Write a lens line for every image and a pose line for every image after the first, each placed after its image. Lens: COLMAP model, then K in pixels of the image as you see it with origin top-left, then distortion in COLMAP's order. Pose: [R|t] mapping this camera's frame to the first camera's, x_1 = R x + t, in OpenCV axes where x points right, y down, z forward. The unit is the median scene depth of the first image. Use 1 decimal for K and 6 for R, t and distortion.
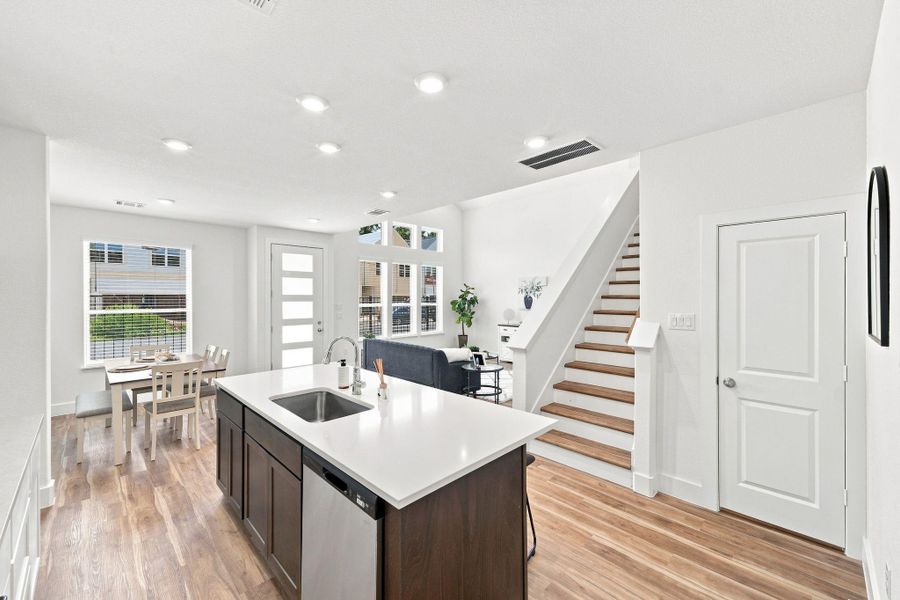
lens RADIAL K [[361.3, 0, 452.6], [0, 361.3, 295.1], [0, 0, 1]] dist [0.002255, 0.000605]
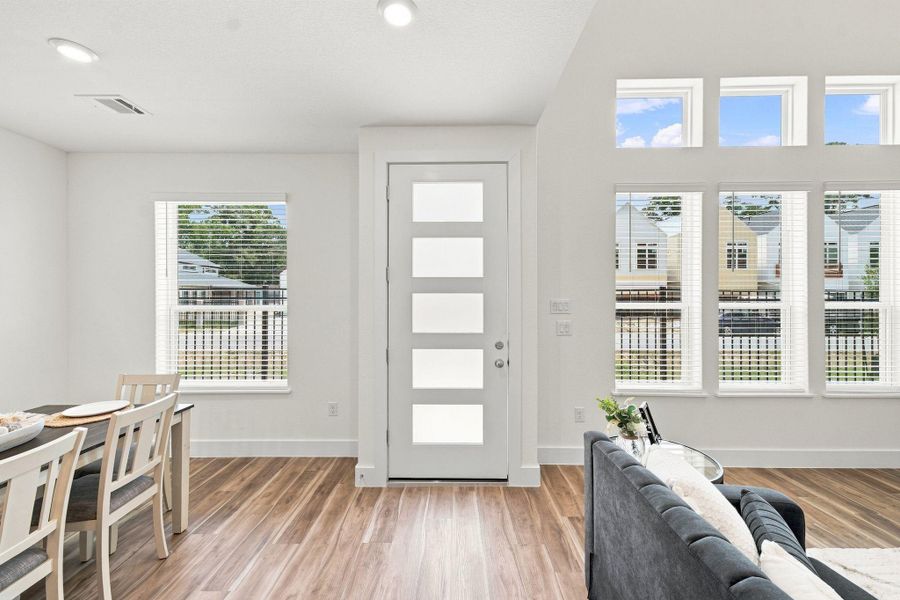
lens RADIAL K [[361.3, 0, 452.6], [0, 361.3, 295.1], [0, 0, 1]] dist [0.002255, 0.000605]
pose [[0.697071, -0.002832, -0.716997, -0.115946], [0.004607, 0.999989, 0.000529, 0.019638], [0.716987, -0.003672, 0.697076, 0.694865]]
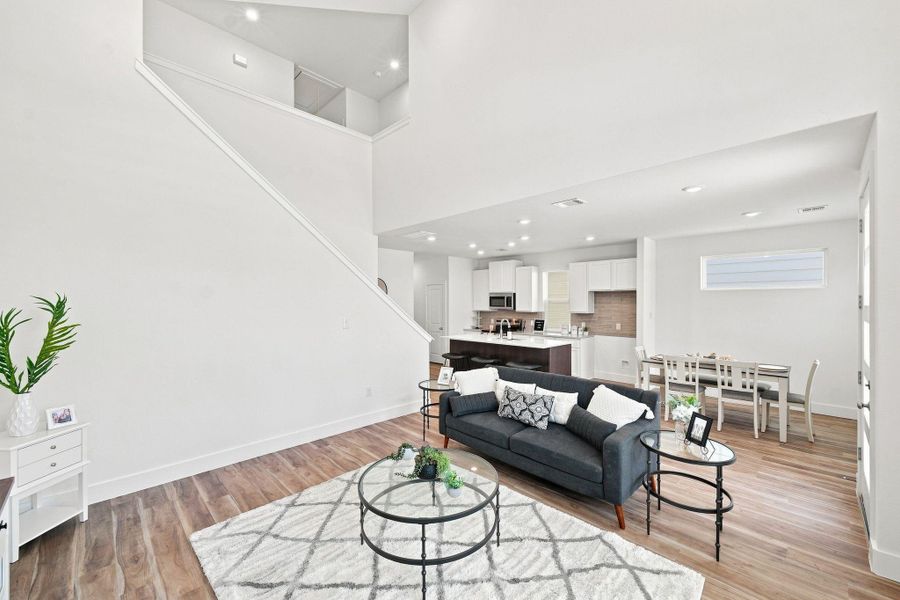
lens RADIAL K [[357.8, 0, 450.0], [0, 357.8, 300.0], [0, 0, 1]] dist [0.001307, 0.000149]
pose [[-0.999847, 0.003695, 0.017108, 0.031995], [0.003517, 0.999940, -0.010389, -0.003607], [-0.017145, -0.010327, -0.999800, 1.387208]]
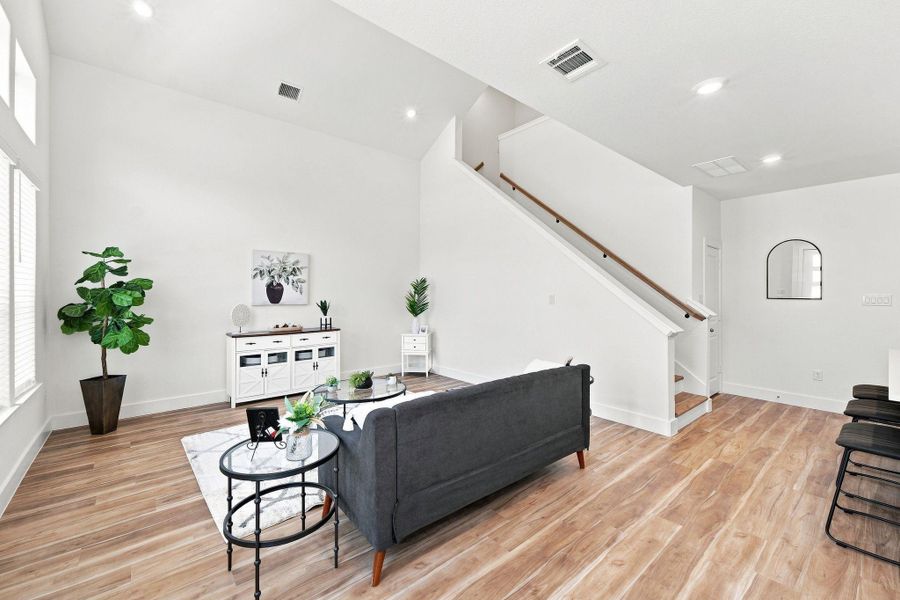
lens RADIAL K [[369.5, 0, 448.2], [0, 369.5, 291.8], [0, 0, 1]] dist [0.001101, 0.000338]
pose [[0.087998, 0.002211, 0.996118, -0.488689], [-0.006512, 0.999977, -0.001644, 0.021664], [-0.996099, -0.006342, 0.088011, 0.848215]]
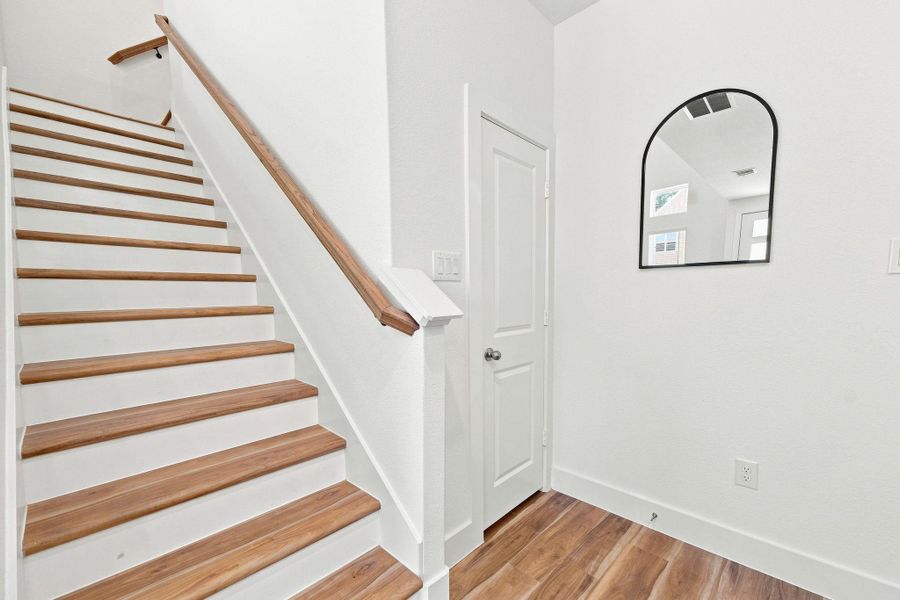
lens RADIAL K [[375.3, 0, 445.0], [0, 375.3, 328.8], [0, 0, 1]] dist [0.002386, 0.000206]
pose [[-0.014739, -0.095051, 0.995363, 0.020750], [0.006521, 0.995441, 0.095155, 0.048414], [-0.999870, 0.007894, -0.014052, 0.427385]]
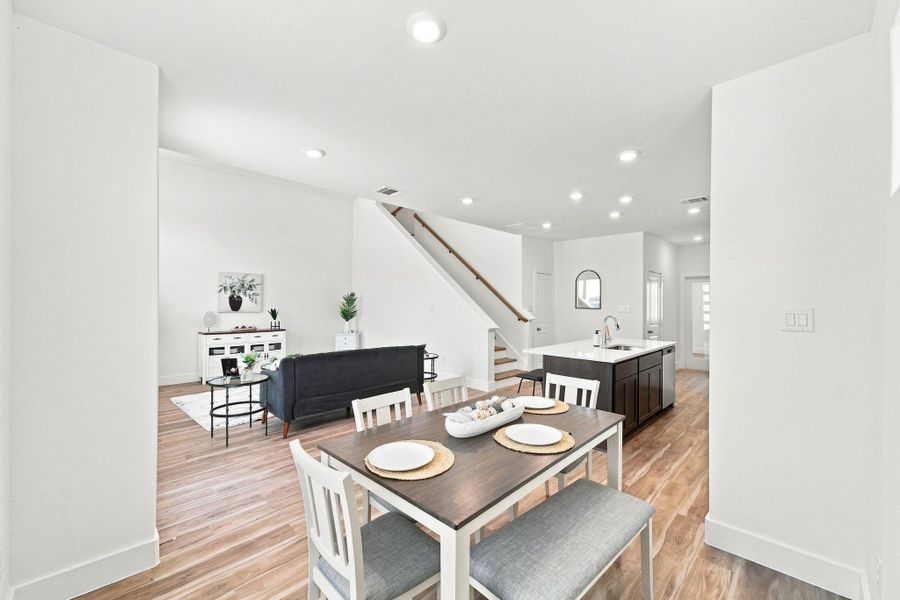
lens RADIAL K [[362.7, 0, 449.9], [0, 362.7, 303.8], [0, 0, 1]] dist [0.008211, 0.000287]
pose [[-0.005776, -0.001322, 0.999982, -0.802451], [-0.010775, 0.999941, 0.001260, 0.019272], [-0.999925, -0.010768, -0.005790, 0.665448]]
